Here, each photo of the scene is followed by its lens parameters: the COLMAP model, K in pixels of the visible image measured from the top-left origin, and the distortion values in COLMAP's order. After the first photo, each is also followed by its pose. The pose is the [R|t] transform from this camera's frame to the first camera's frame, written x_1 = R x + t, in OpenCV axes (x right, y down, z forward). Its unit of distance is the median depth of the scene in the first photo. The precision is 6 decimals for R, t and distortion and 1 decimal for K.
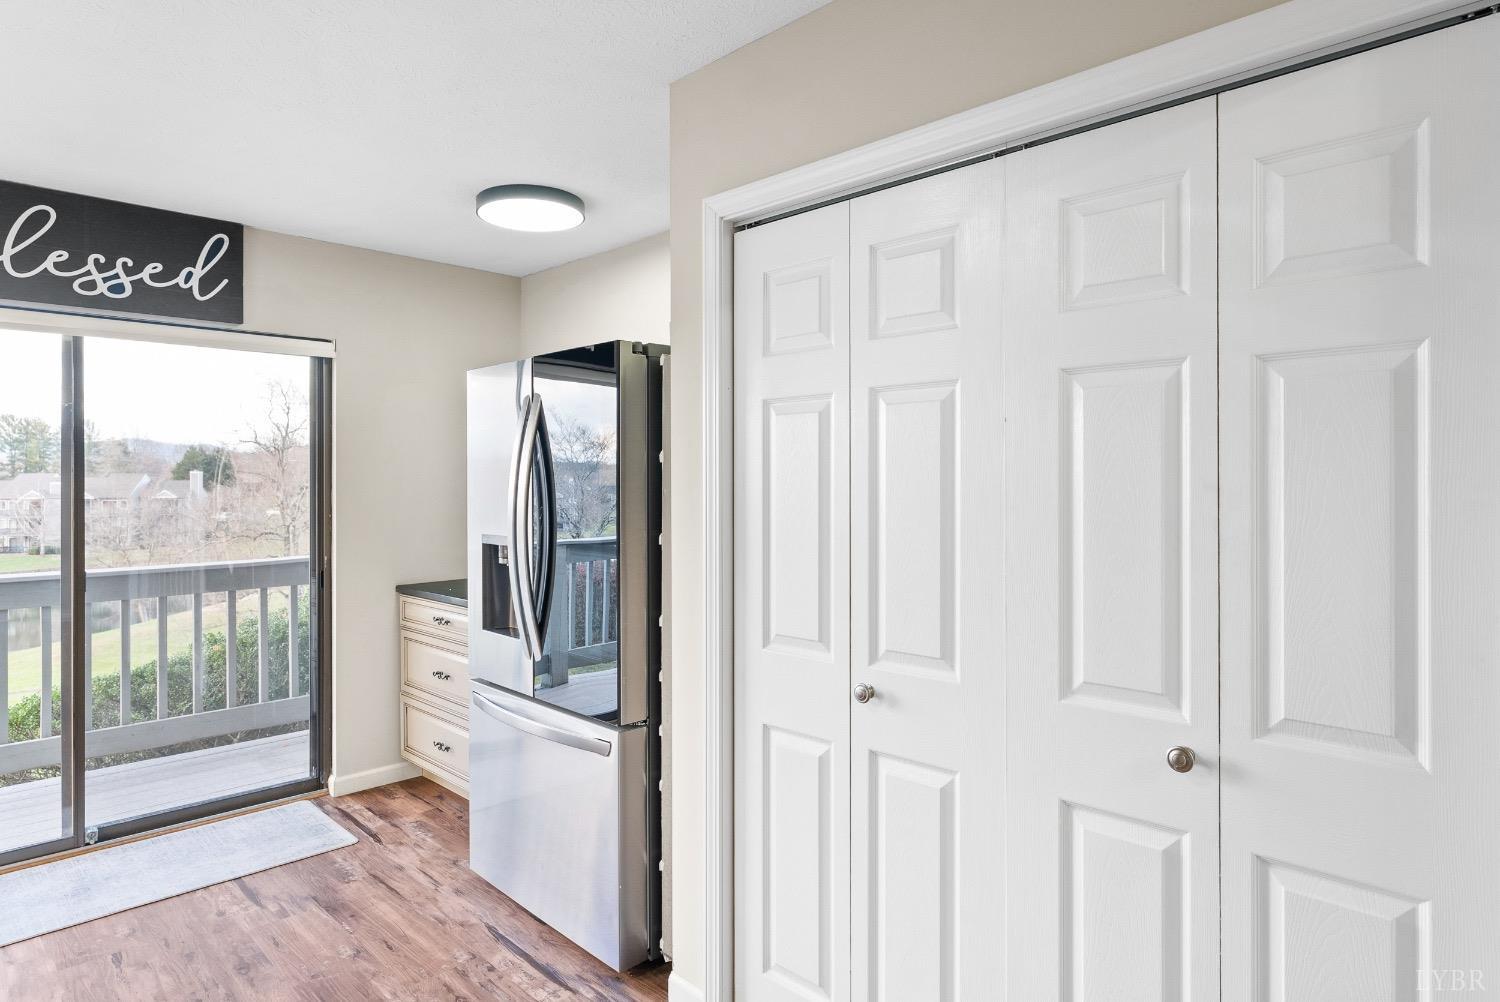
lens RADIAL K [[861.2, 0, 778.3], [0, 861.2, 480.1], [0, 0, 1]] dist [-0.004476, -0.000626]
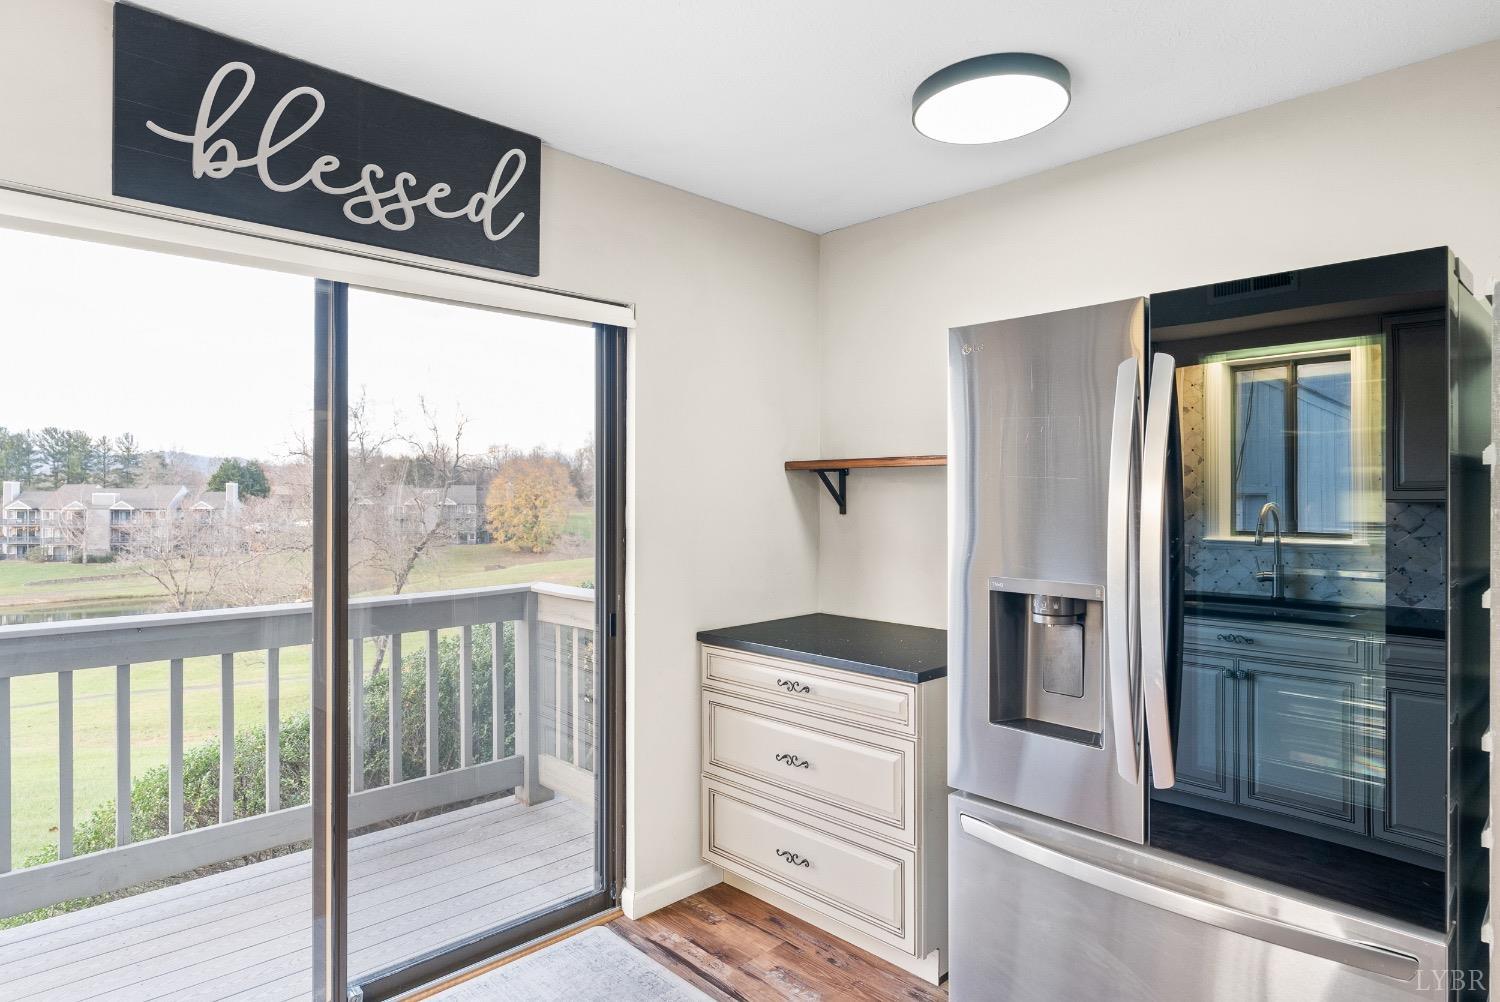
lens RADIAL K [[861.2, 0, 793.6], [0, 861.2, 494.2], [0, 0, 1]] dist [-0.004476, -0.000626]
pose [[0.999746, 0.004648, -0.022070, -0.397718], [-0.004656, 0.999989, -0.000306, 0.001157], [0.022069, 0.000409, 0.999756, 0.284762]]
